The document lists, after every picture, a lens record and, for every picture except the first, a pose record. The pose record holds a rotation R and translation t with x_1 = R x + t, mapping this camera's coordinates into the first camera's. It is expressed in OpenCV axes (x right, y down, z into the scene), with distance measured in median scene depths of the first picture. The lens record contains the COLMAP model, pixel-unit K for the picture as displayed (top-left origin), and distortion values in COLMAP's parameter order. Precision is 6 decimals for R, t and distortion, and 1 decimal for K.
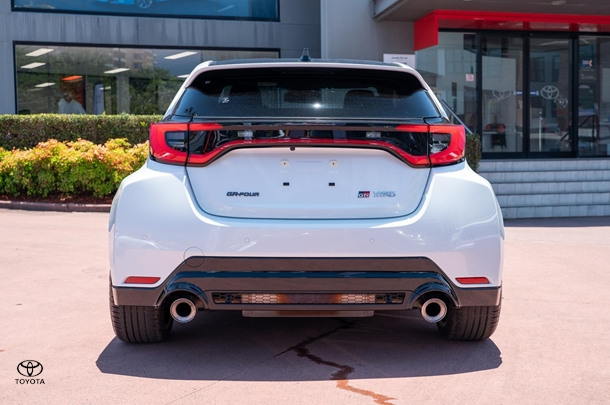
lens RADIAL K [[779.5, 0, 329.8], [0, 779.5, 229.1], [0, 0, 1]] dist [-0.029228, 0.000000]
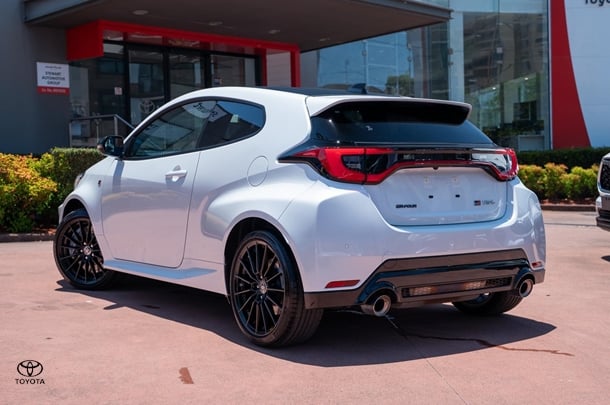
lens RADIAL K [[855.1, 0, 305.9], [0, 855.1, 198.7], [0, 0, 1]] dist [0.051208, 0.000000]
pose [[0.845975, -0.029131, 0.532426, -0.949440], [0.062016, 0.997106, -0.043982, -0.007508], [-0.529603, 0.070226, 0.845333, -0.046989]]
